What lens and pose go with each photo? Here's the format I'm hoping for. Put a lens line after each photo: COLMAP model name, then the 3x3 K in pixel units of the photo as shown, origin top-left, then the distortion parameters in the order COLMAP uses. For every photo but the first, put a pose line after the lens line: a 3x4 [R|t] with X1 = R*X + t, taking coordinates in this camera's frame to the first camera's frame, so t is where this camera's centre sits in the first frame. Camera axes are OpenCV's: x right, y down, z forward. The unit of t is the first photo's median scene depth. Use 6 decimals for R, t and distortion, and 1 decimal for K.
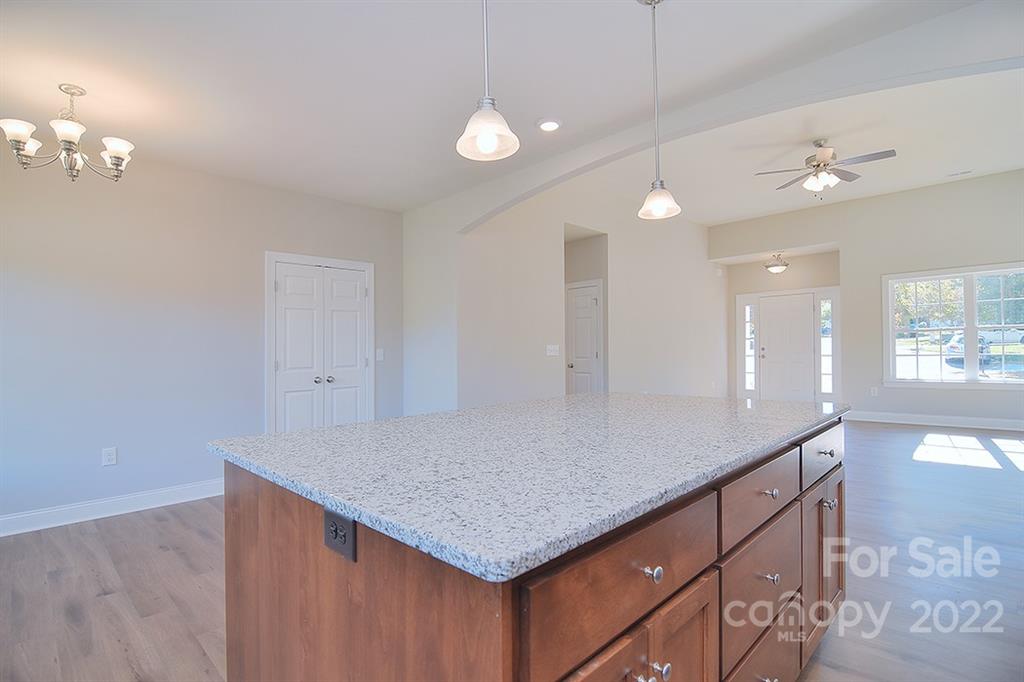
lens RADIAL K [[492.8, 0, 514.8], [0, 492.8, 352.6], [0, 0, 1]] dist [0.000886, -0.014714]
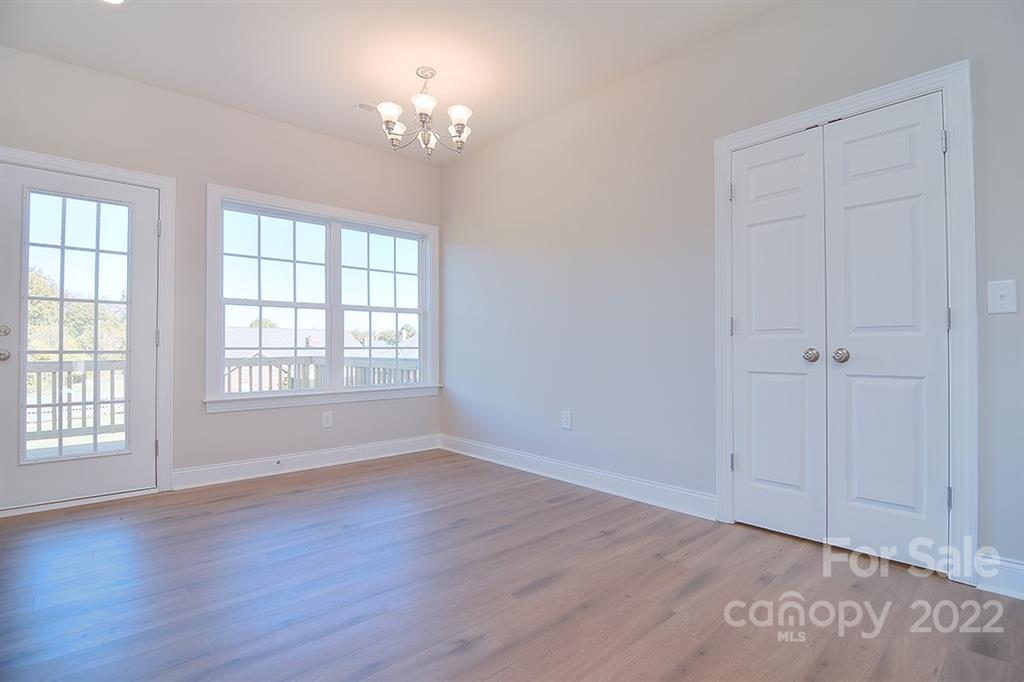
lens RADIAL K [[503.1, 0, 504.4], [0, 503.1, 347.4], [0, 0, 1]] dist [-0.001663, -0.000323]
pose [[-0.083344, 0.016380, -0.996386, 0.121175], [-0.001206, 0.999863, 0.016538, 0.035537], [0.996520, 0.002580, -0.083313, 0.660778]]
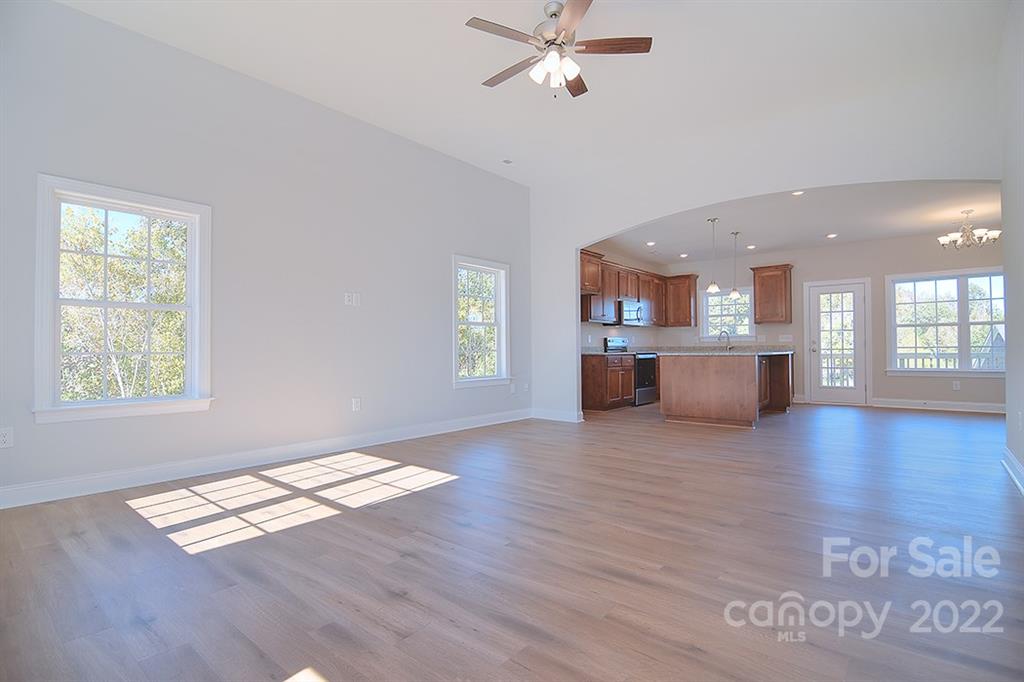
lens RADIAL K [[491.7, 0, 521.8], [0, 491.7, 336.9], [0, 0, 1]] dist [-0.002557, -0.015391]
pose [[-0.996432, 0.025489, -0.080462, 0.721585], [0.027151, 0.999439, -0.019623, 0.014376], [0.079917, -0.021738, -0.996564, 1.619710]]
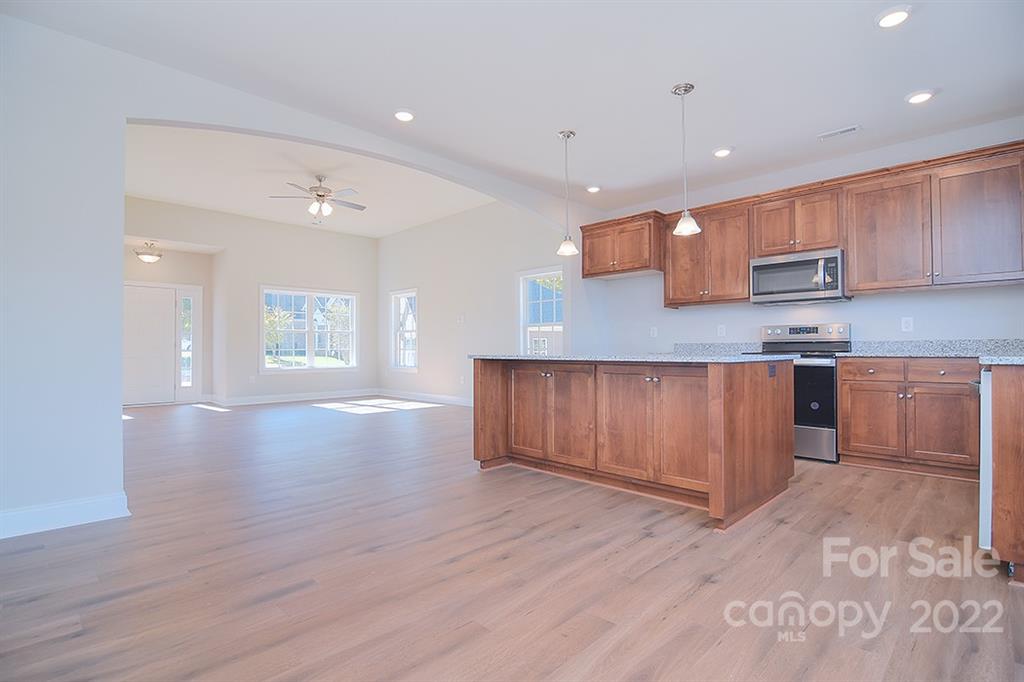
lens RADIAL K [[491.7, 0, 521.8], [0, 491.7, 336.9], [0, 0, 1]] dist [-0.002557, -0.015391]
pose [[0.003020, 0.044285, 0.999014, -0.641844], [0.011677, 0.998949, -0.044317, 0.050603], [-0.999927, 0.011799, 0.002500, 0.469209]]
